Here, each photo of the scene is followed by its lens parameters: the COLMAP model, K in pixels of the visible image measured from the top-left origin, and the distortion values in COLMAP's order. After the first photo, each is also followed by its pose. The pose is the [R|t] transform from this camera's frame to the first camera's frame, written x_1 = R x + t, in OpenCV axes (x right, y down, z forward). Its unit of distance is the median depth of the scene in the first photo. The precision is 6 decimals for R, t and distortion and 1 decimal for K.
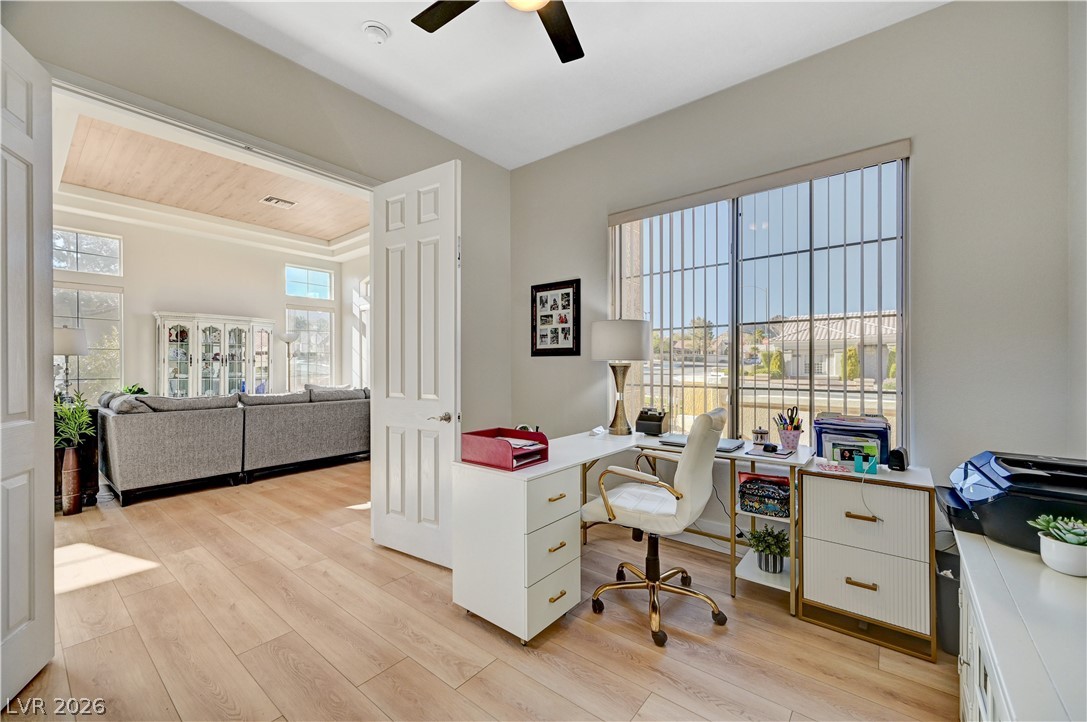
lens RADIAL K [[443.7, 0, 543.5], [0, 443.7, 361.0], [0, 0, 1]] dist [-0.000673, -0.000011]
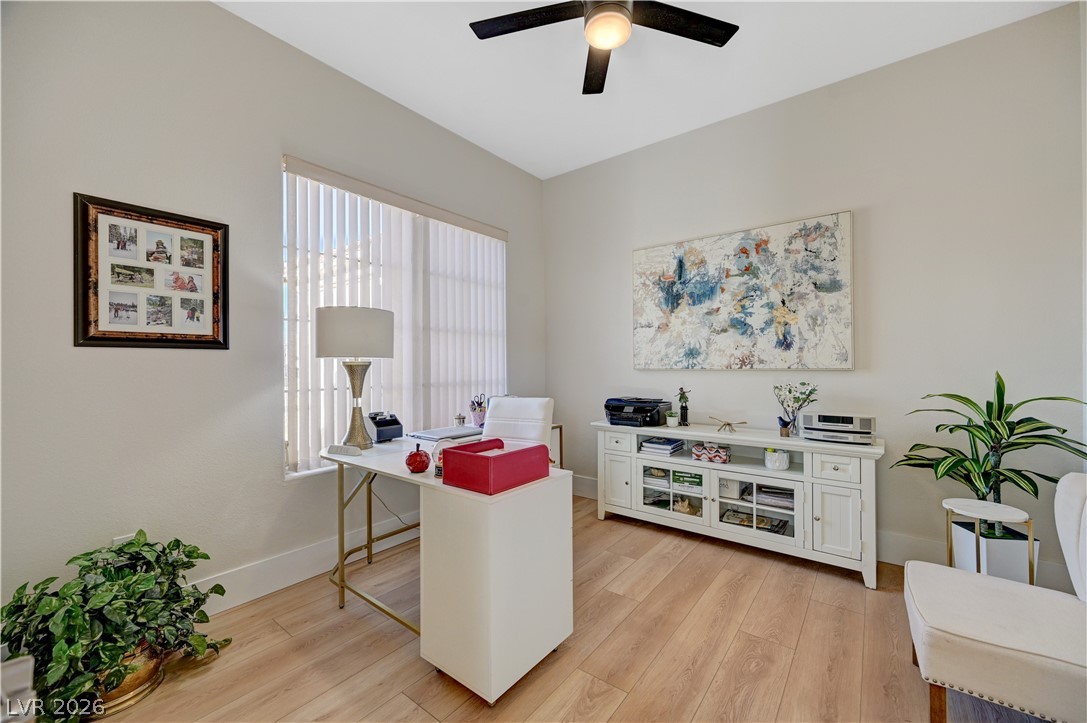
lens RADIAL K [[443.7, 0, 543.5], [0, 443.7, 361.5], [0, 0, 1]] dist [-0.000673, -0.000011]
pose [[-0.050320, 0.001849, 0.998731, -0.541498], [-0.002635, 0.999995, -0.001984, 0.004945], [-0.998730, -0.002731, -0.050314, 0.573457]]
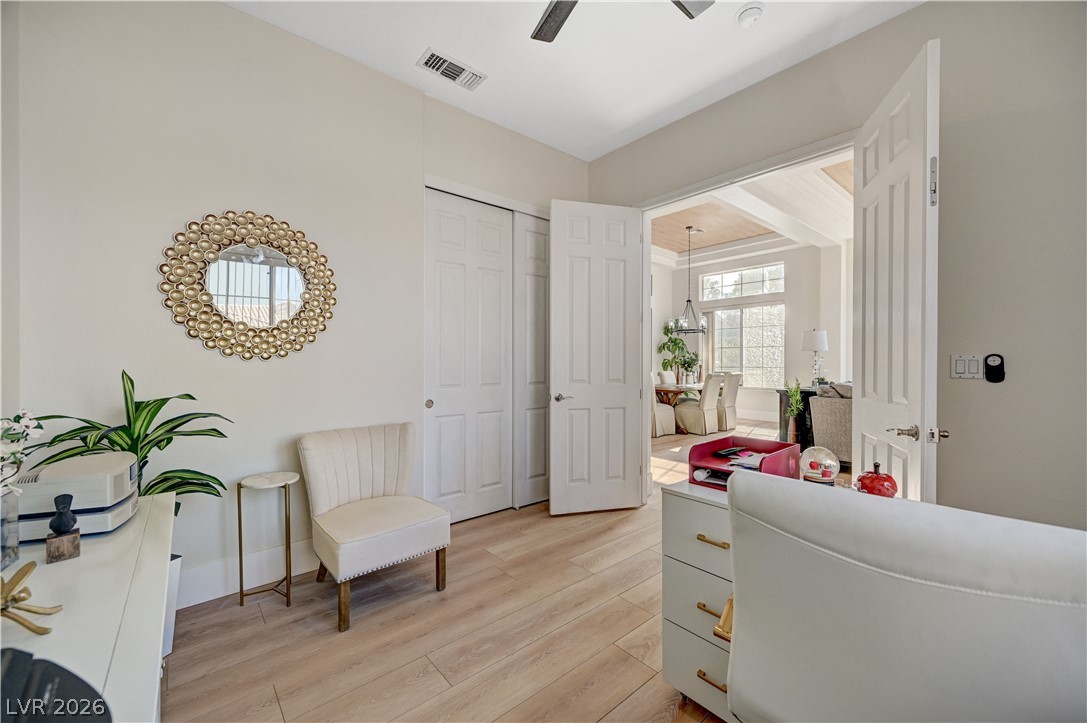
lens RADIAL K [[443.7, 0, 543.5], [0, 443.7, 361.5], [0, 0, 1]] dist [-0.000673, -0.000011]
pose [[-0.149160, 0.002608, -0.988810, 0.453330], [0.014191, 0.999899, 0.000497, 0.009258], [0.988711, -0.013958, -0.149182, 0.462843]]
